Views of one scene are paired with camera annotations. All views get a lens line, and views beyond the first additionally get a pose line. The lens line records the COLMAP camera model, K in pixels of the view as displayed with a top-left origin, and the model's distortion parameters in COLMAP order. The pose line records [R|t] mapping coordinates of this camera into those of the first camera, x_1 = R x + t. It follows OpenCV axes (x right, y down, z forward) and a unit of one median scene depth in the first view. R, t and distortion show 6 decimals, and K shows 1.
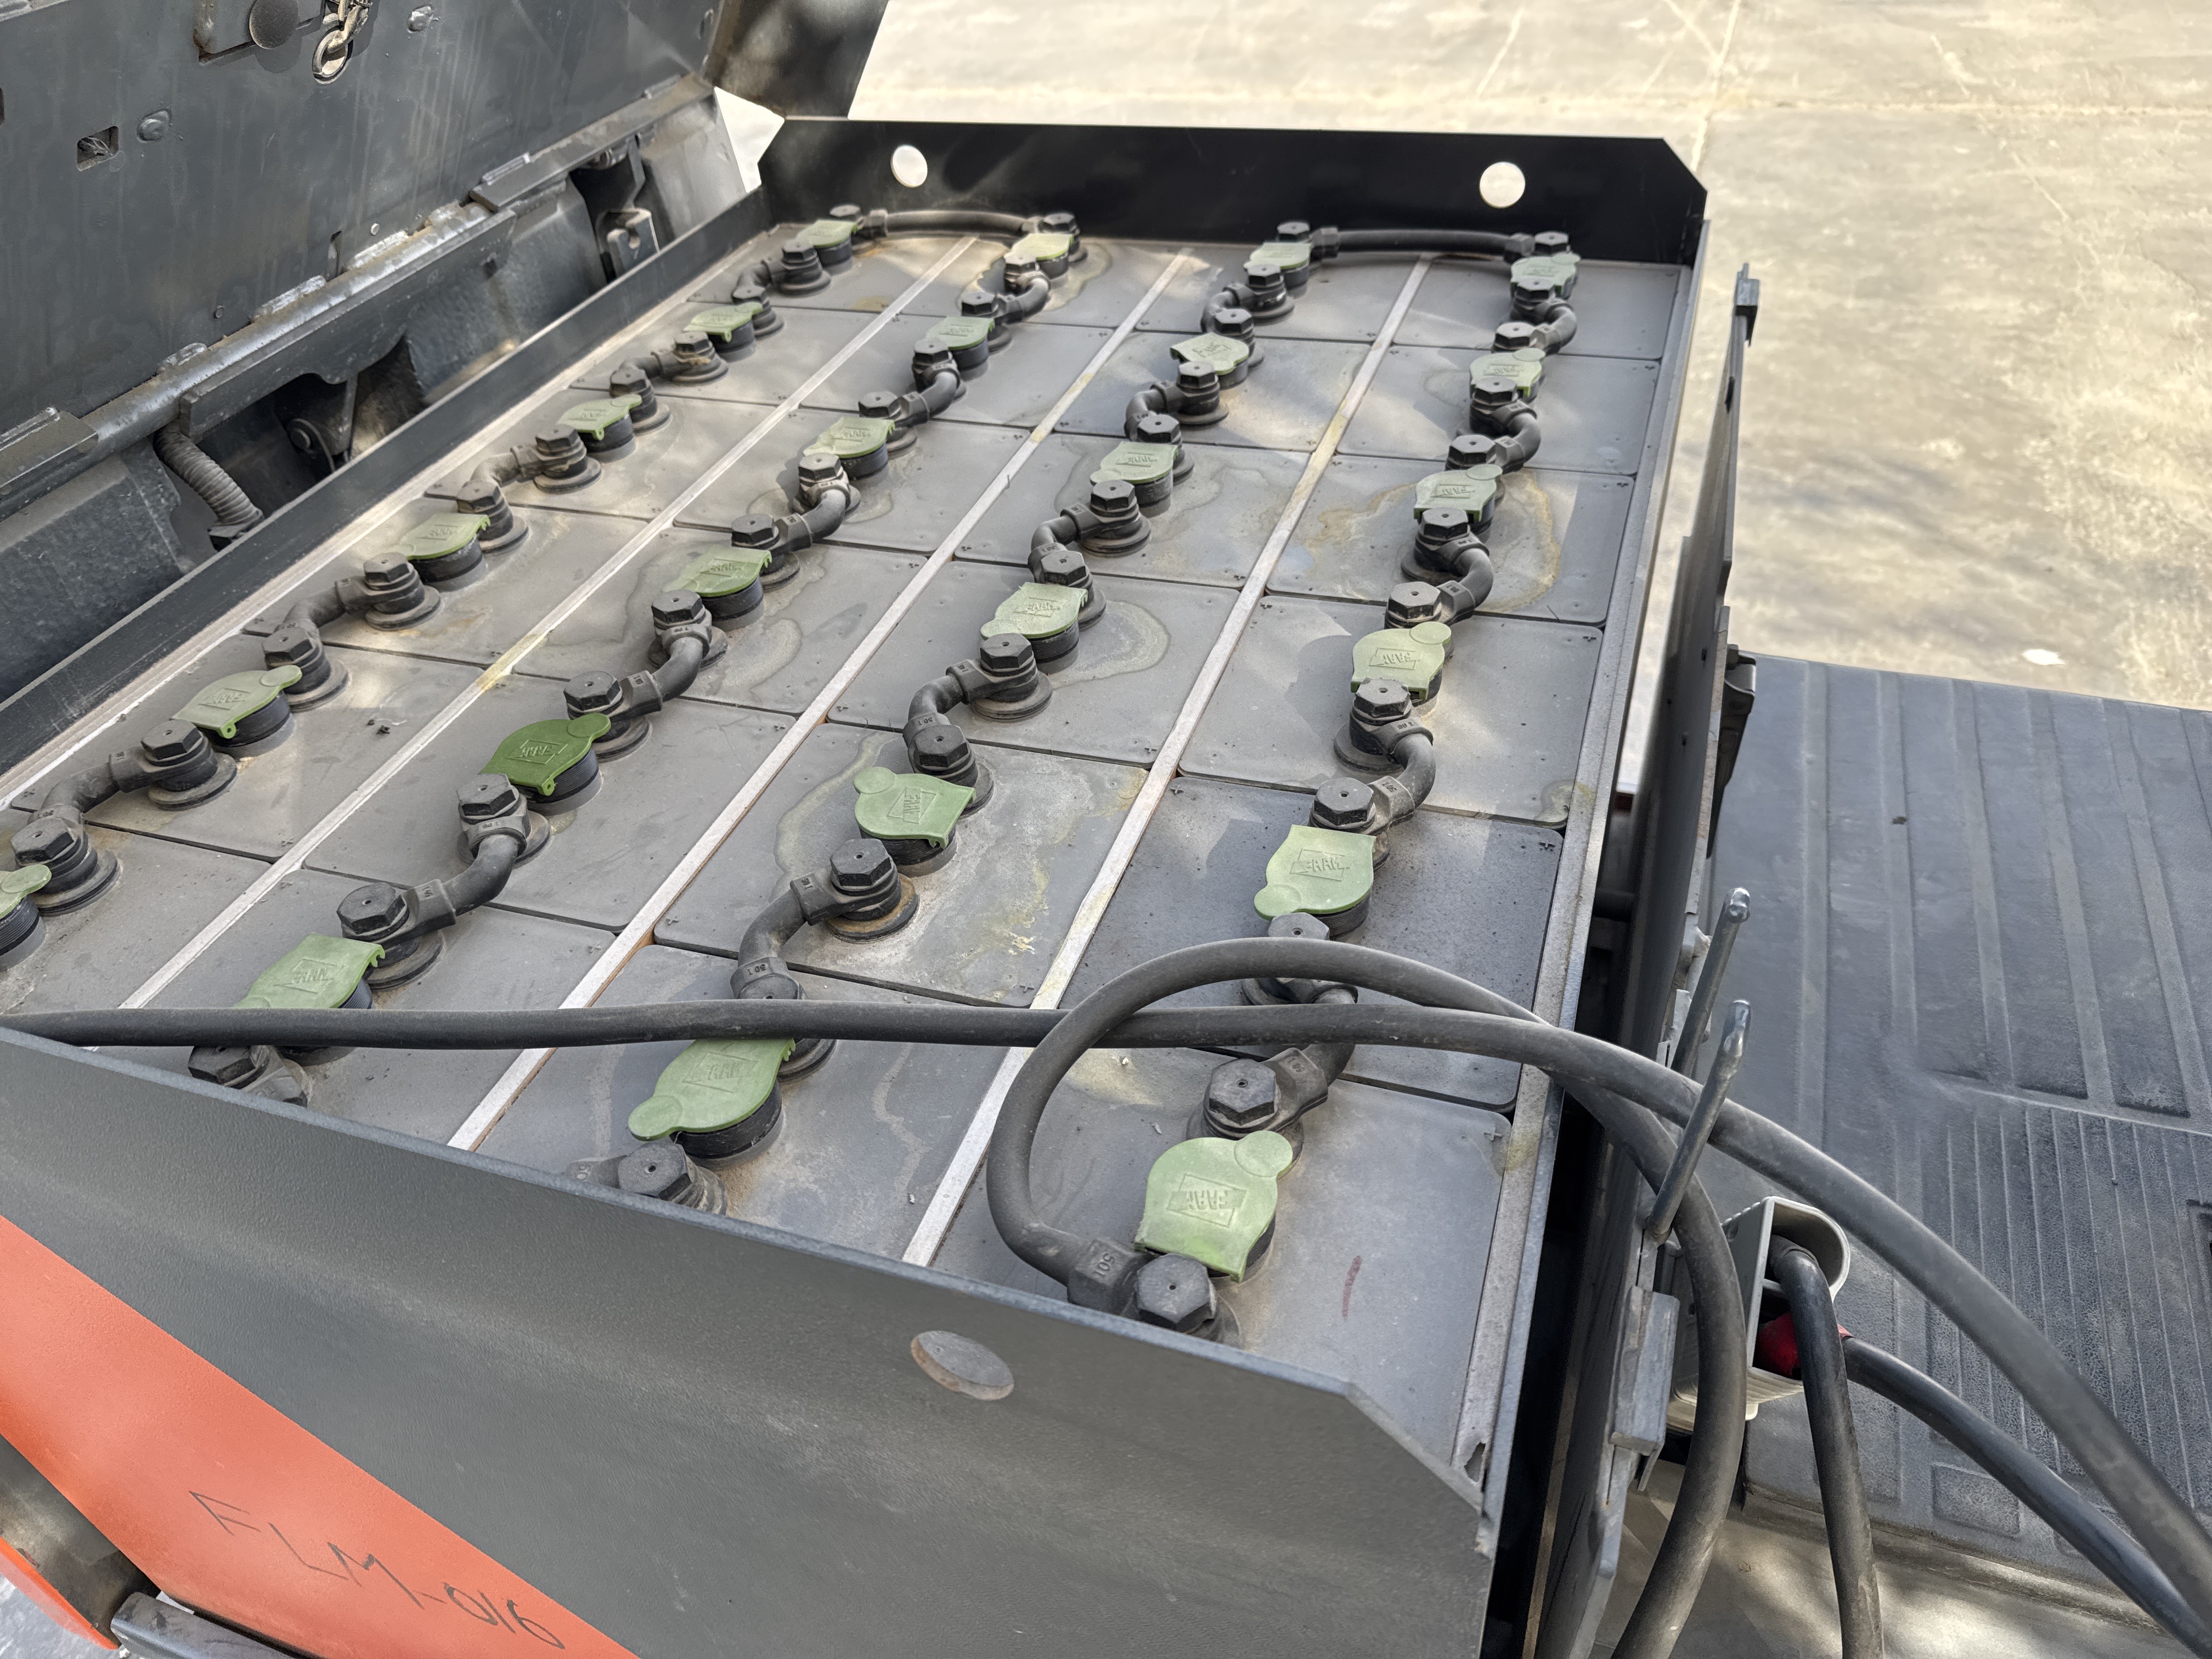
lens RADIAL K [[1571.5, 0, 1132.0], [0, 1571.5, 847.7], [0, 0, 1]] dist [0.035154, -0.036533]
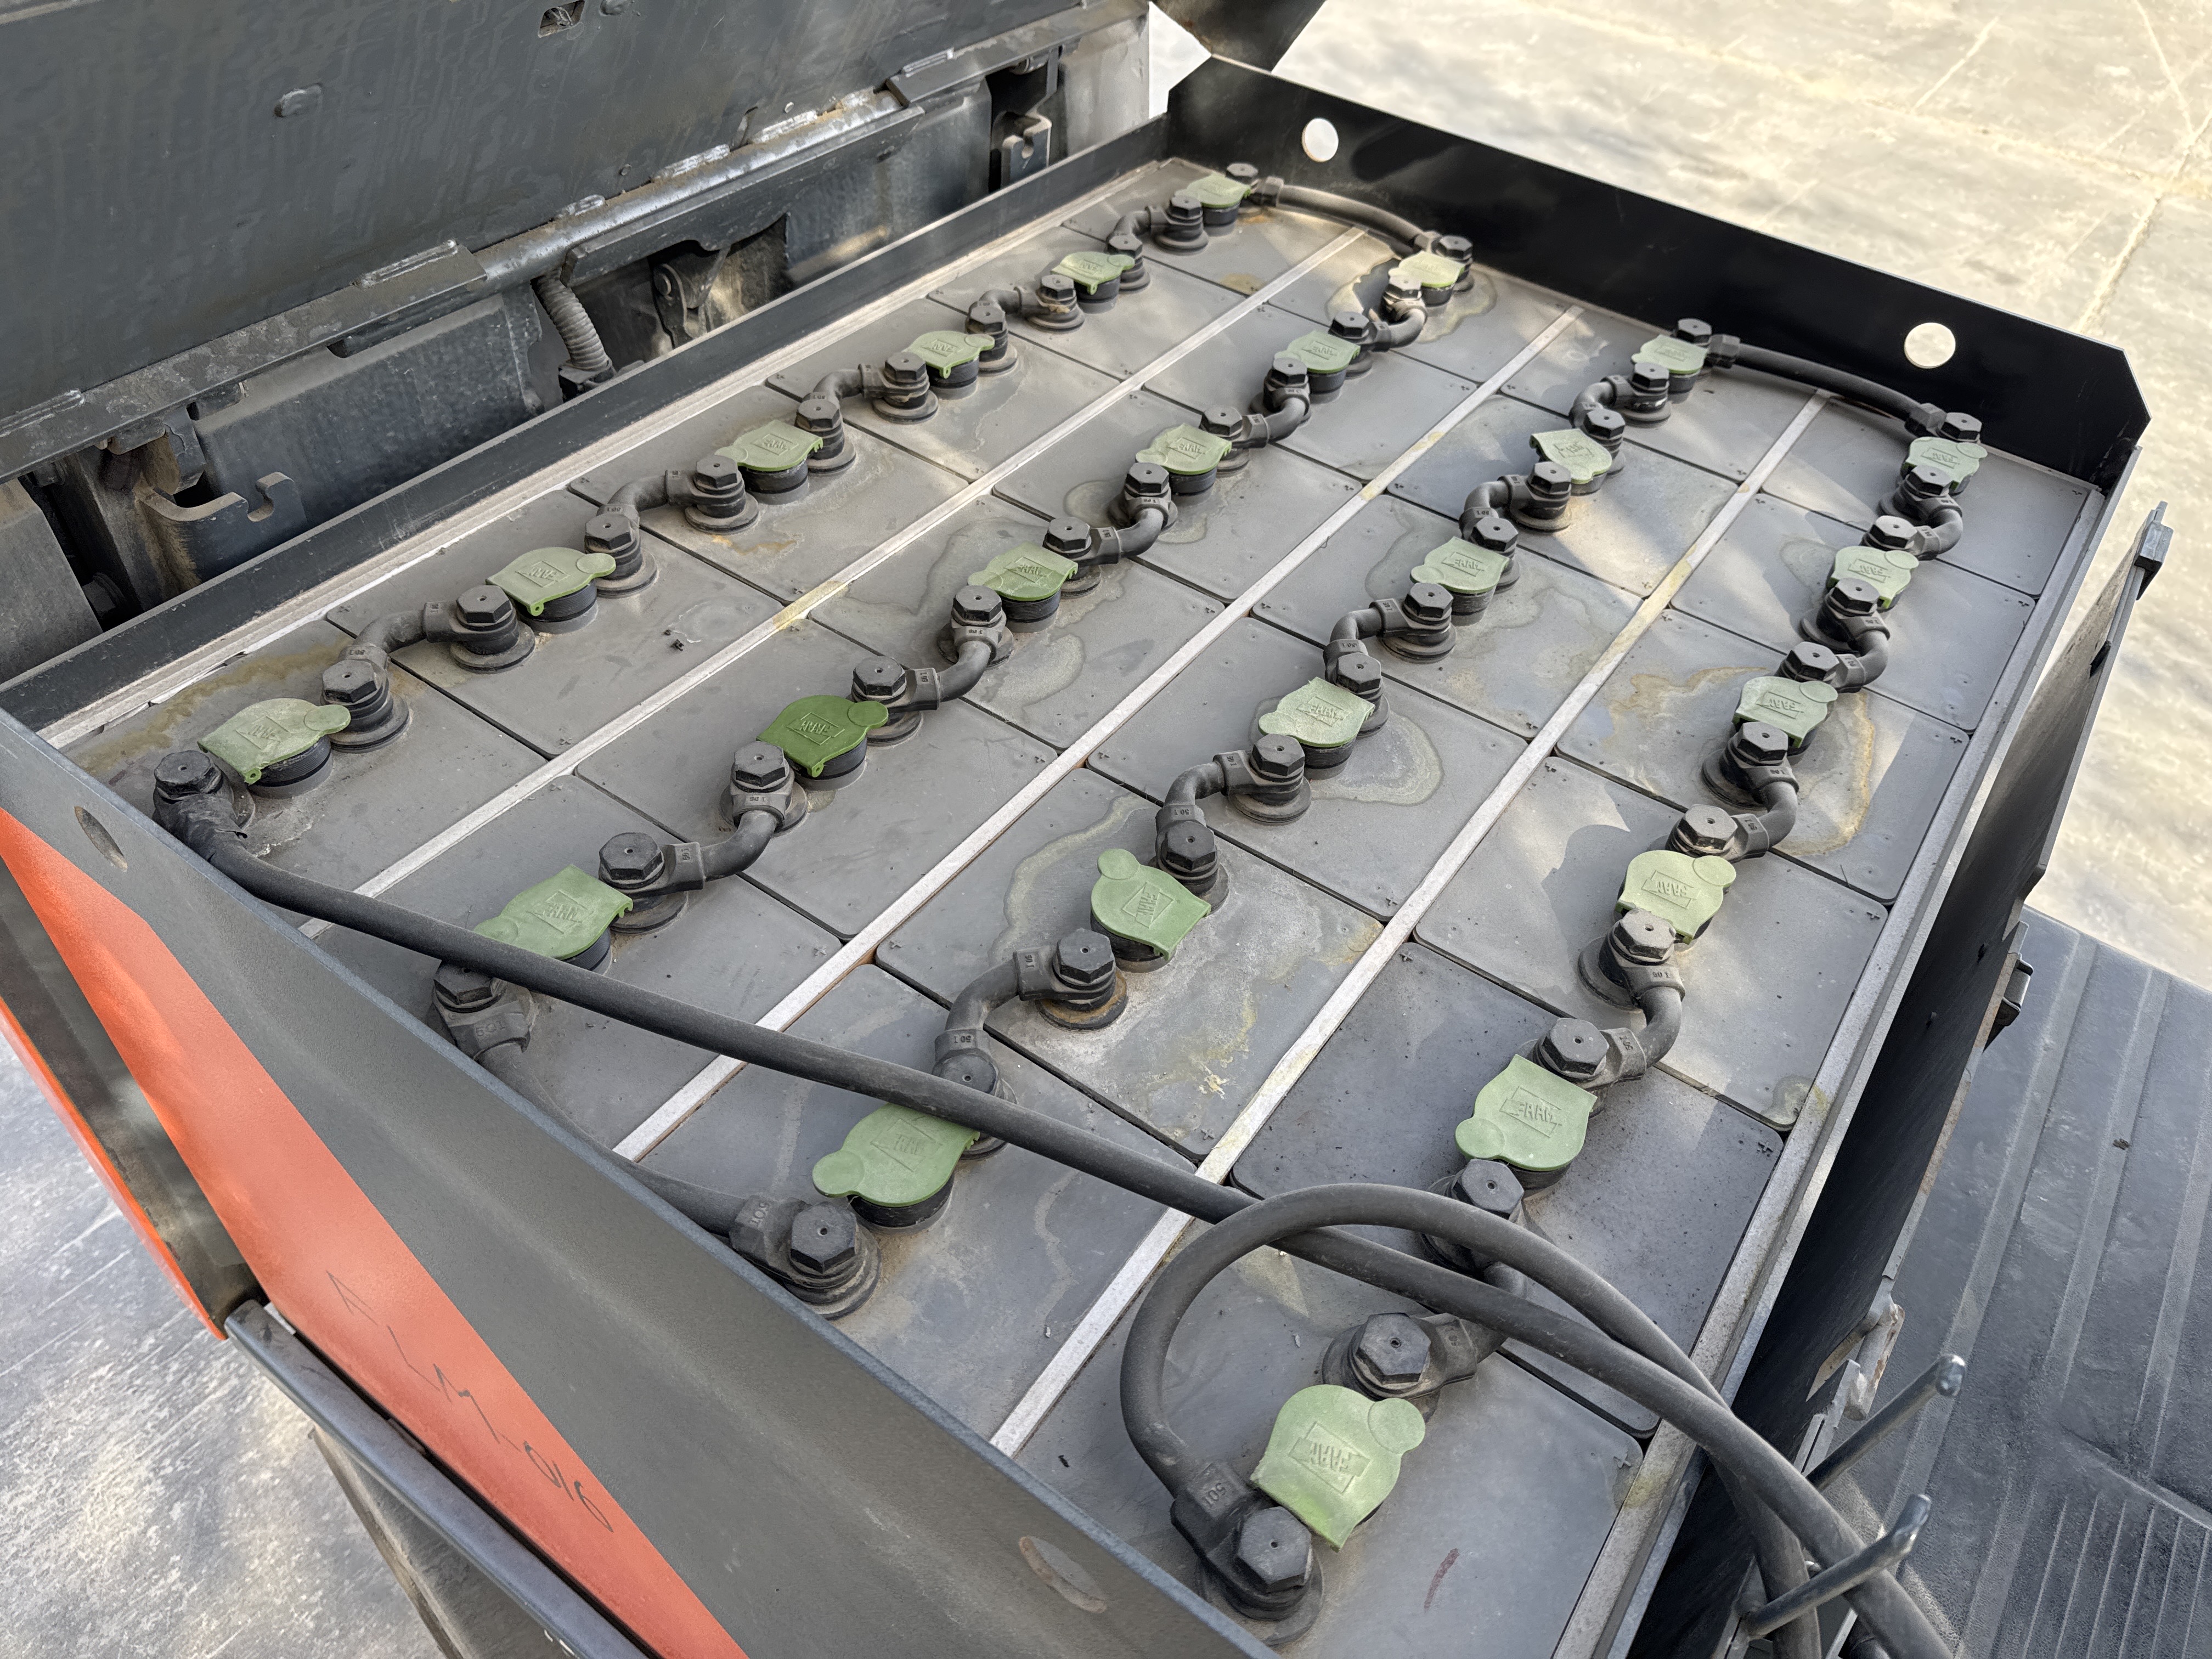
lens RADIAL K [[1571.5, 0, 1128.0], [0, 1571.5, 825.2], [0, 0, 1]] dist [0.035154, -0.036533]
pose [[0.951417, 0.297398, -0.079753, -0.073121], [-0.288587, 0.951594, 0.105770, -0.147073], [0.107348, -0.077616, 0.991187, 0.008991]]
